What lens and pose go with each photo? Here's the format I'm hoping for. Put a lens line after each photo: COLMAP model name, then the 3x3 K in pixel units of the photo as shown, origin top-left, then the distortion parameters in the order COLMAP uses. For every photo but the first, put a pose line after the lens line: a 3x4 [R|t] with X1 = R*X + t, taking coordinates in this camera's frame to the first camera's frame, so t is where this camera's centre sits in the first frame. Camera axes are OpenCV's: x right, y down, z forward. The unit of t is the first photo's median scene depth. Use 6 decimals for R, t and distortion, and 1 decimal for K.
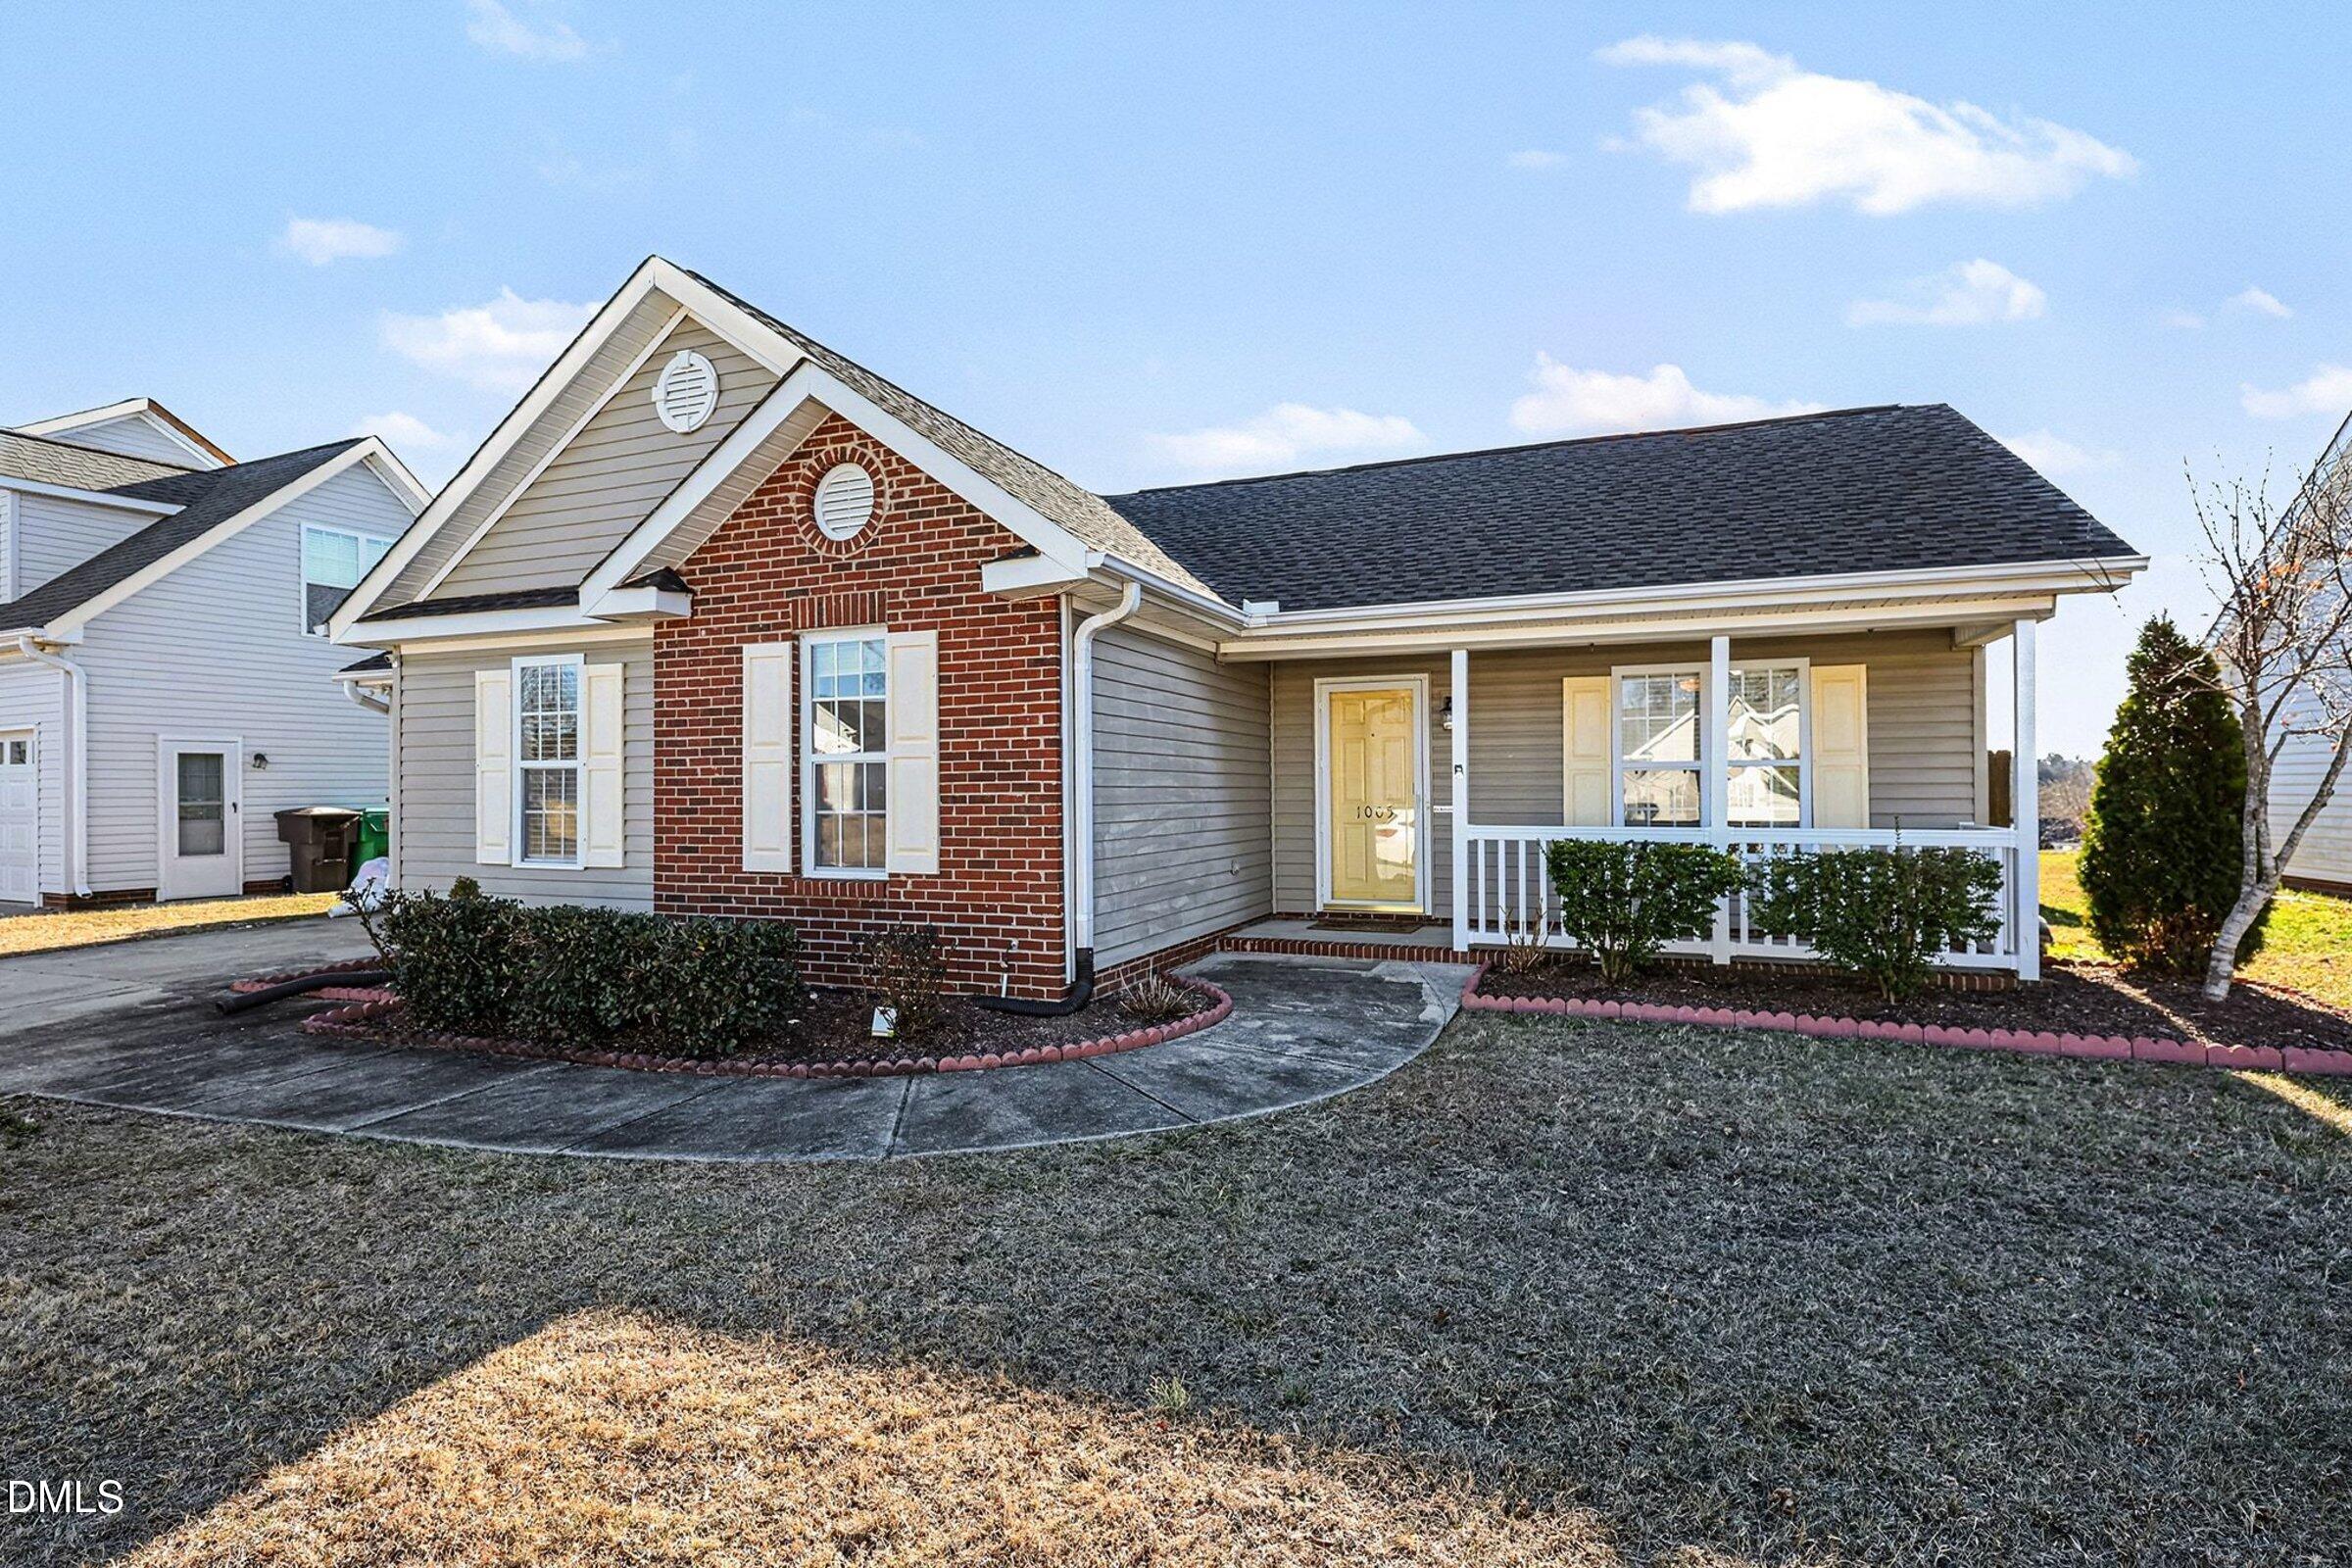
lens RADIAL K [[1094.9, 0, 1176.0], [0, 1094.9, 784.0], [0, 0, 1]] dist [-0.000508, 0.000512]
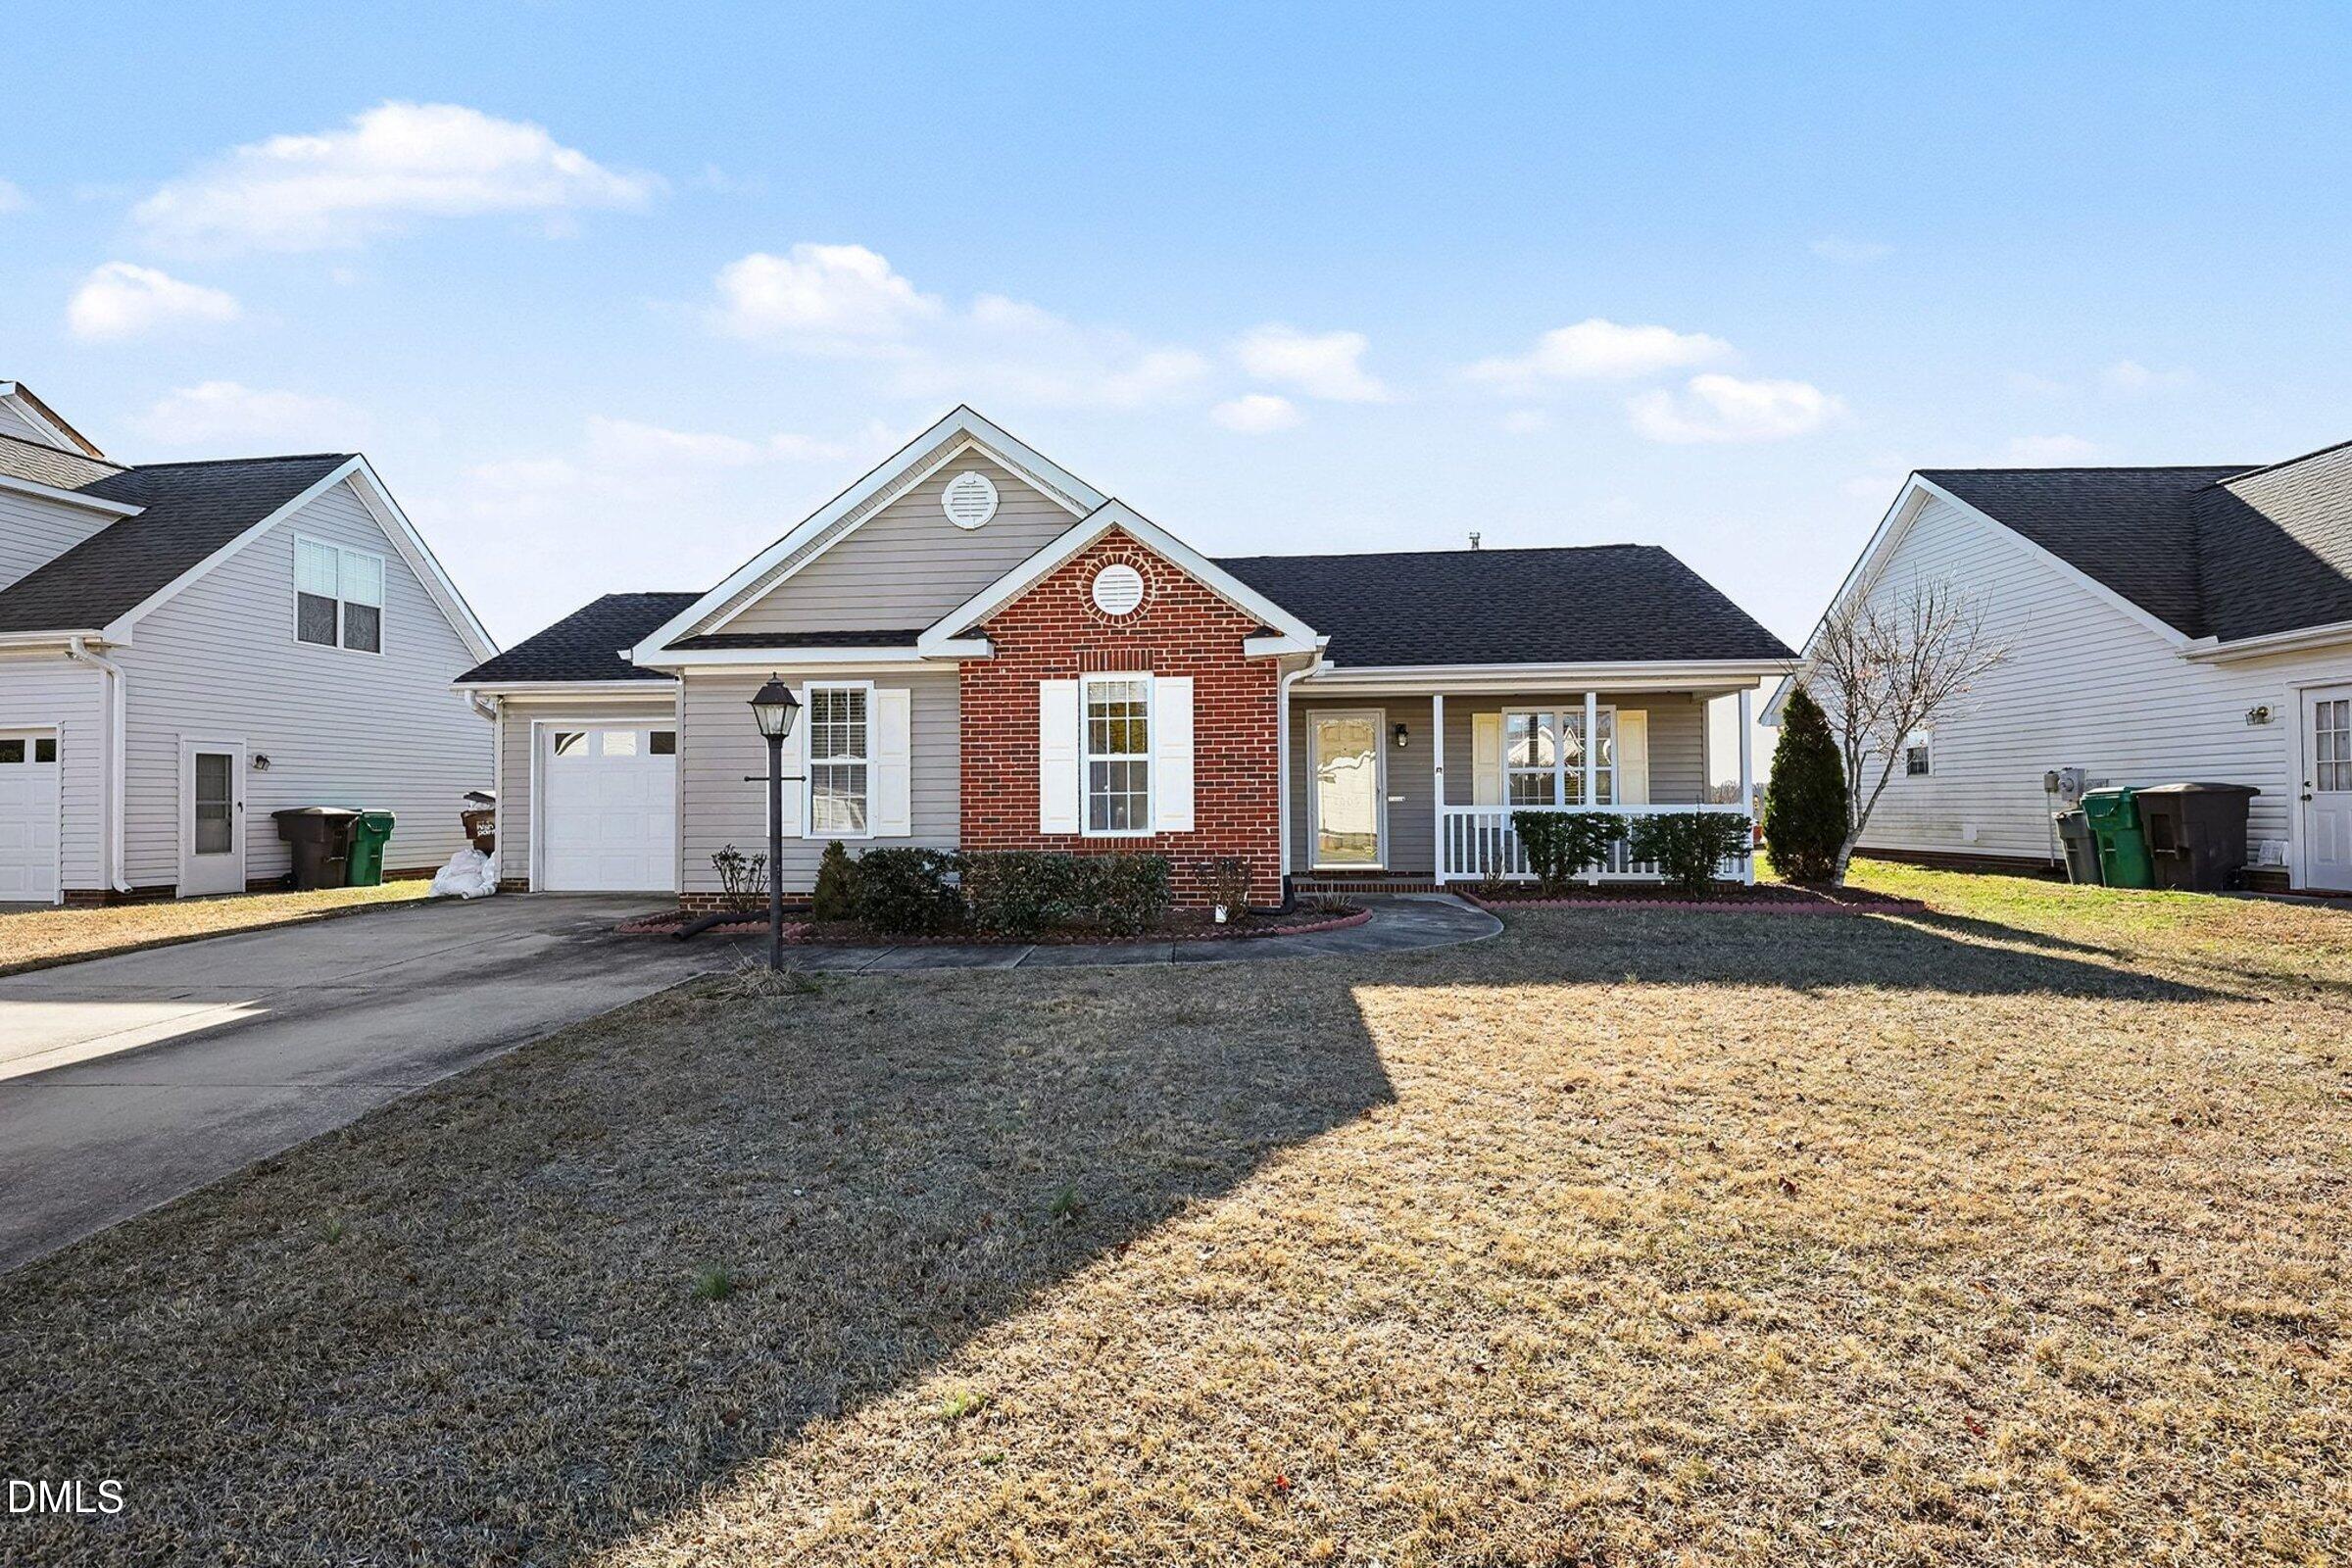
lens RADIAL K [[1047.9, 0, 1176.0], [0, 1047.9, 784.0], [0, 0, 1]] dist [-0.000914, -0.000038]
pose [[0.960421, 0.003974, 0.278523, -0.571736], [0.000973, 0.999844, -0.017620, 0.035167], [-0.278549, 0.017194, 0.960268, -0.379053]]
